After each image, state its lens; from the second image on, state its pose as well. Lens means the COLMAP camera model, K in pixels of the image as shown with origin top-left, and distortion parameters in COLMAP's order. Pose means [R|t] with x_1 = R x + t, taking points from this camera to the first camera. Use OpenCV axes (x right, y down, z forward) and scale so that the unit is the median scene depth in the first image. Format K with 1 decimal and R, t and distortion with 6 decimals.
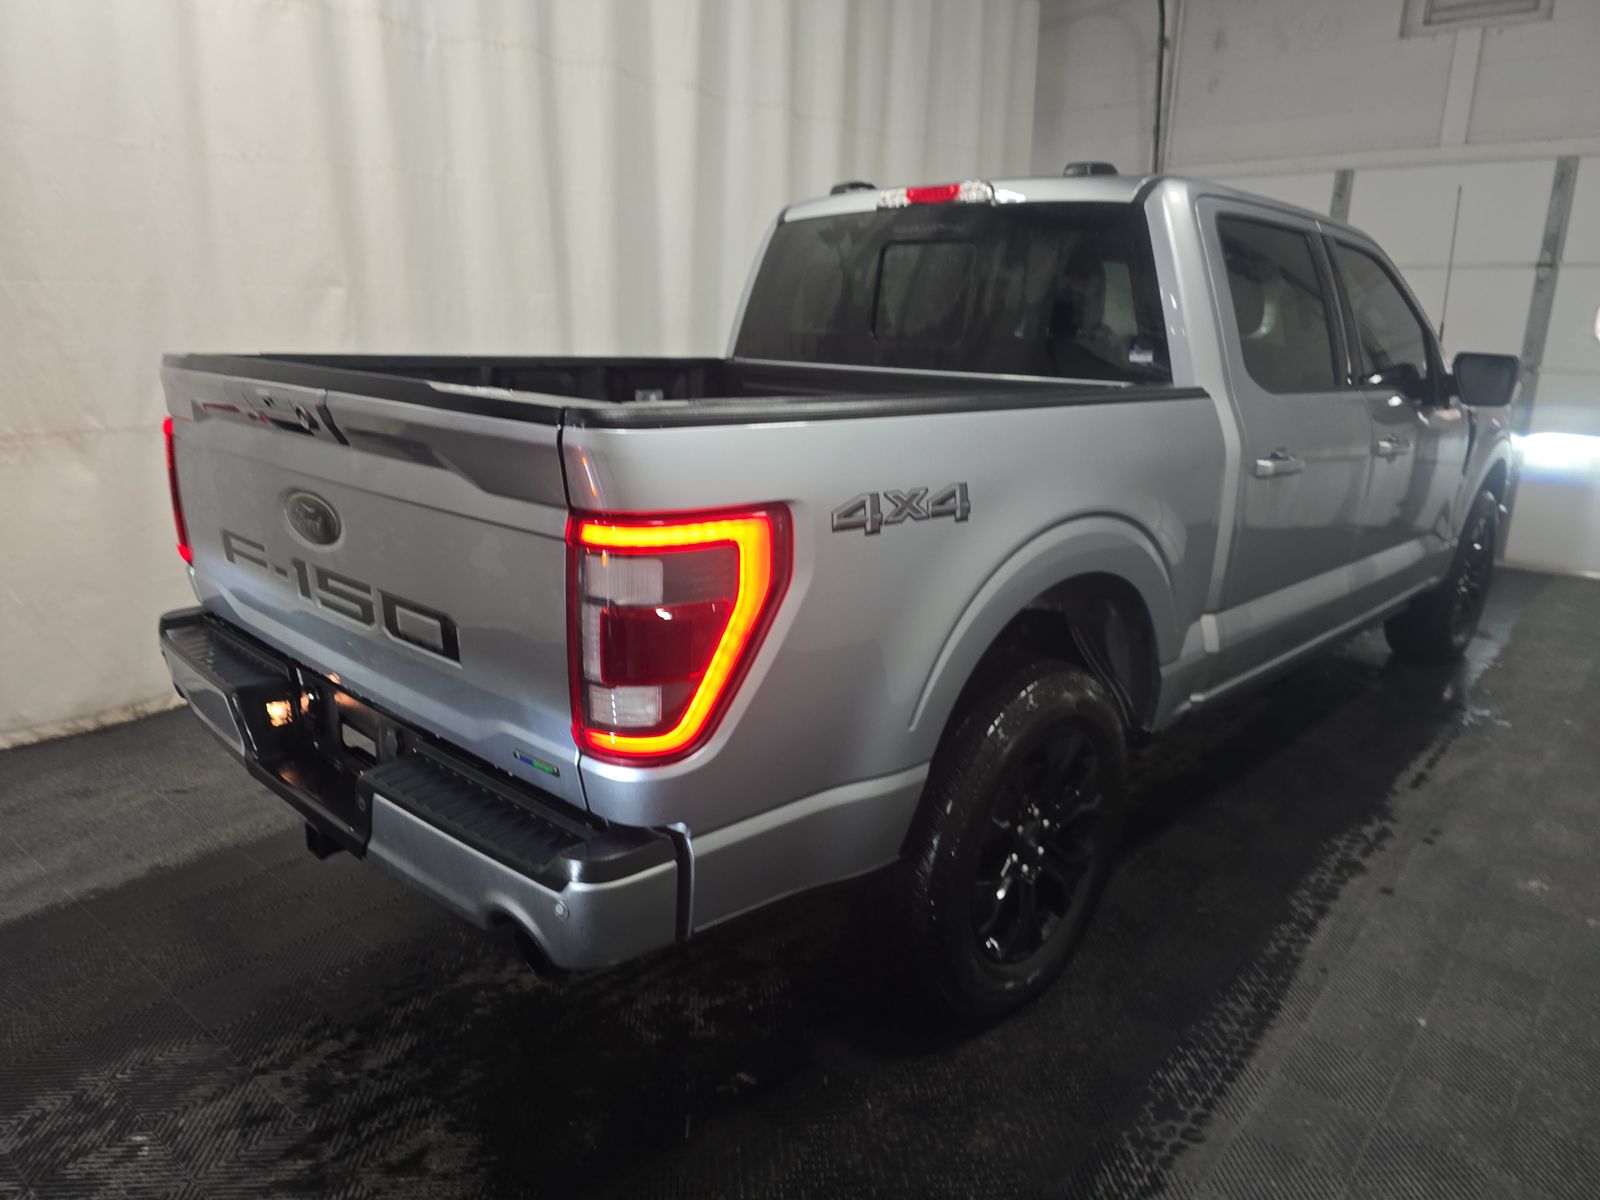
lens RADIAL K [[1102.4, 0, 800.0], [0, 1102.4, 600.0], [0, 0, 1]] dist [0.005351, -0.003418]
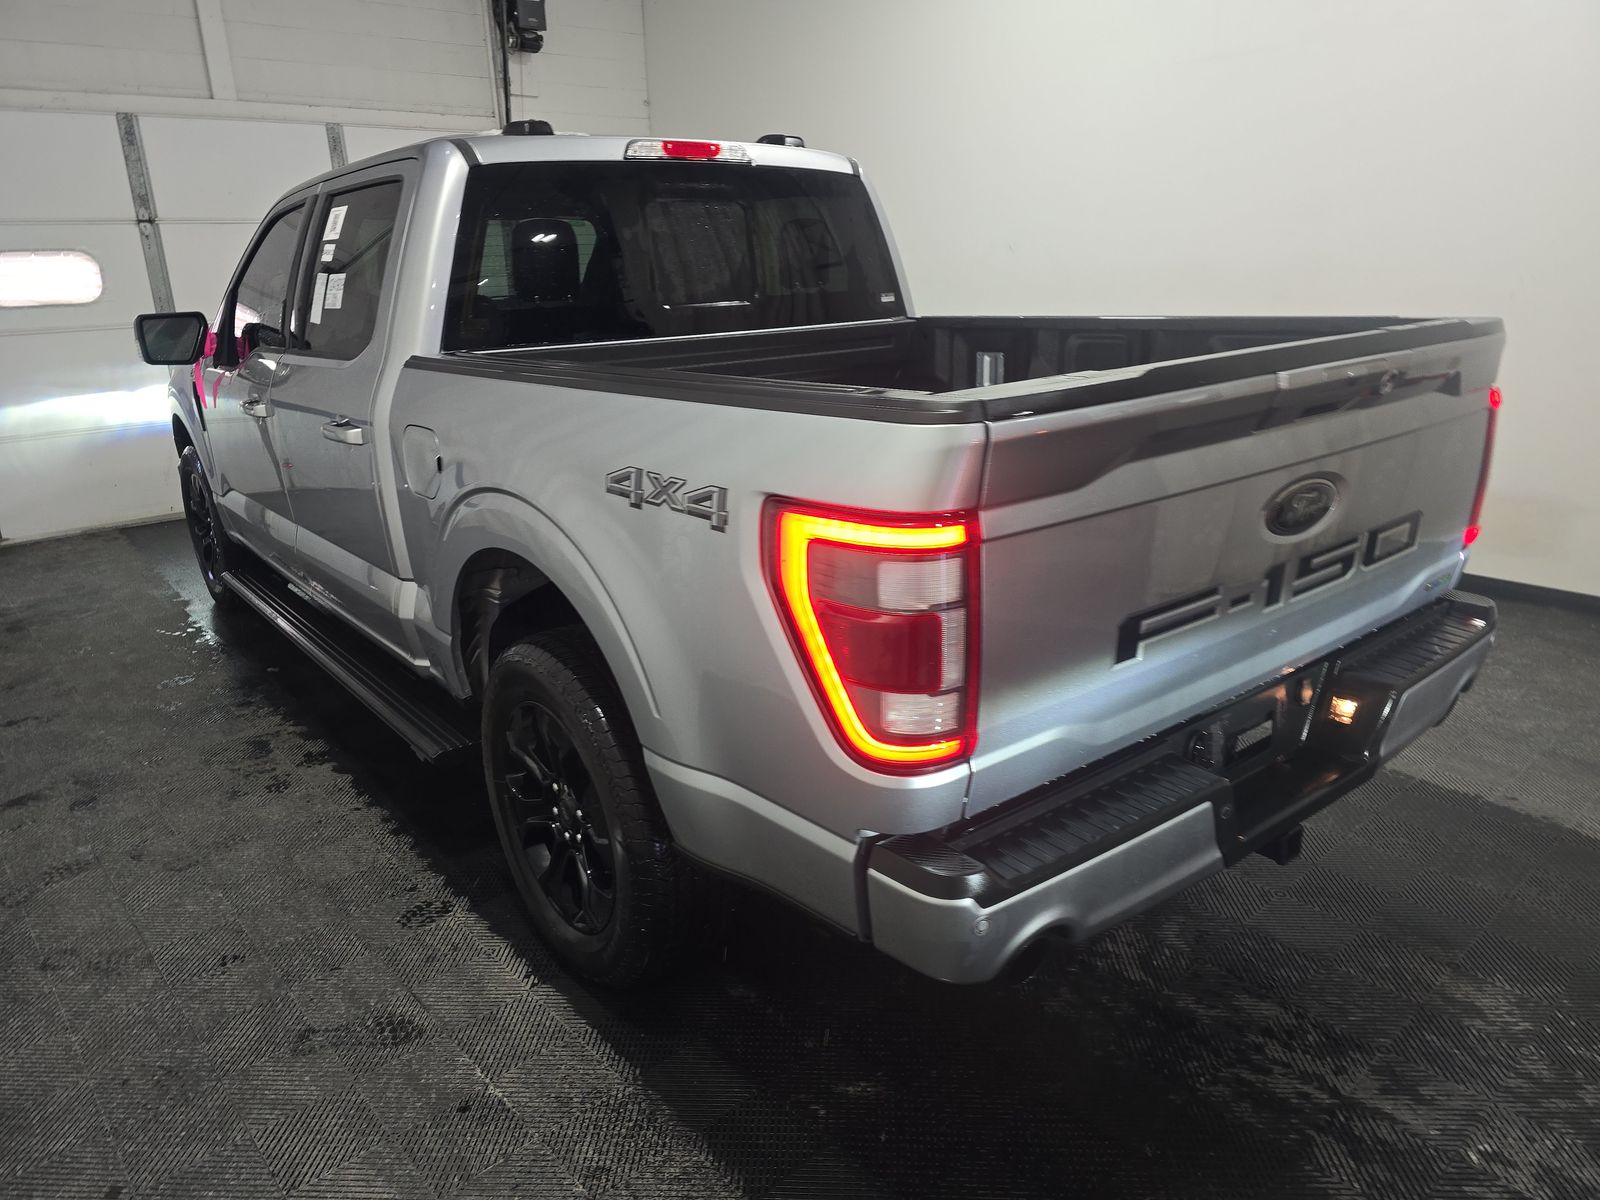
lens RADIAL K [[1095.3, 0, 800.0], [0, 1095.3, 600.0], [0, 0, 1]] dist [0.003434, -0.002415]
pose [[0.135025, -0.320825, 0.937464, -1.041255], [0.280157, 0.919884, 0.274457, -0.279663], [-0.950411, 0.225578, 0.214089, 0.916293]]
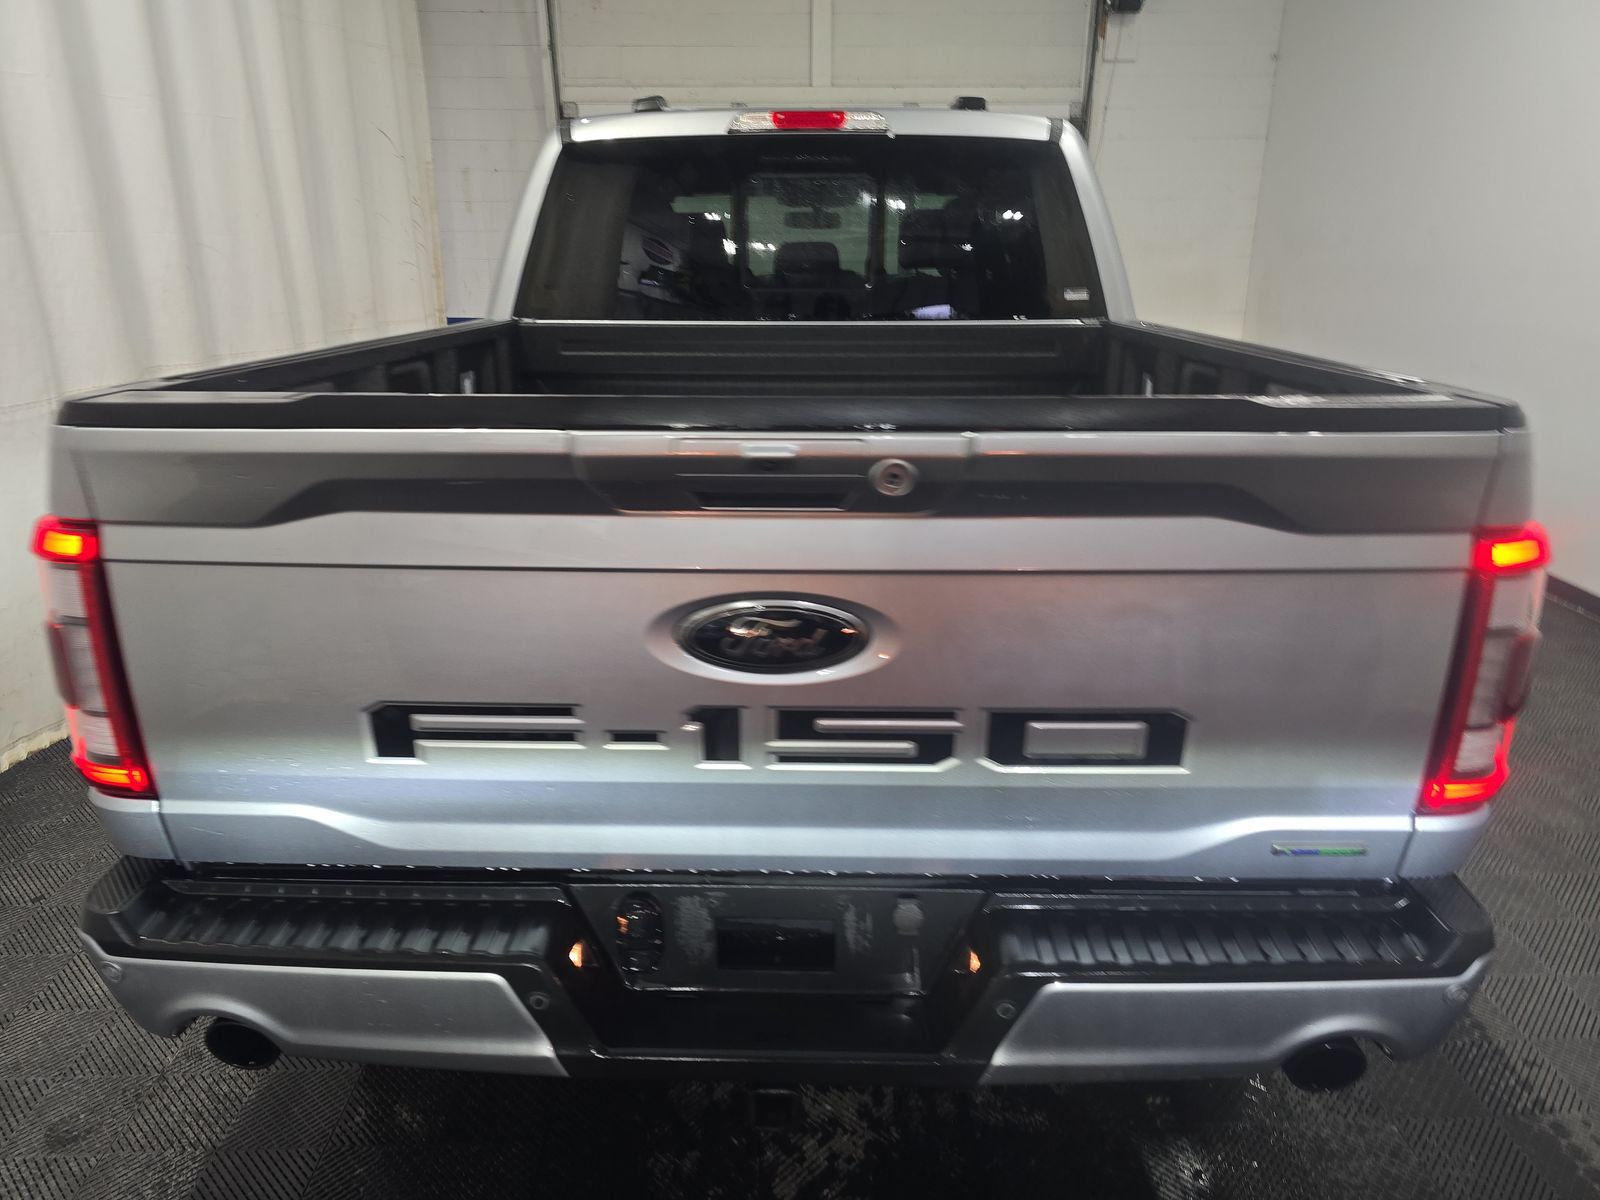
lens RADIAL K [[1066.7, 0, 800.0], [0, 1066.7, 600.0], [0, 0, 1]] dist [0.029097, -0.001255]
pose [[0.741477, -0.233509, 0.629036, -0.606431], [0.185811, 0.972285, 0.141903, -0.132767], [-0.644737, 0.011664, 0.764315, 0.398276]]
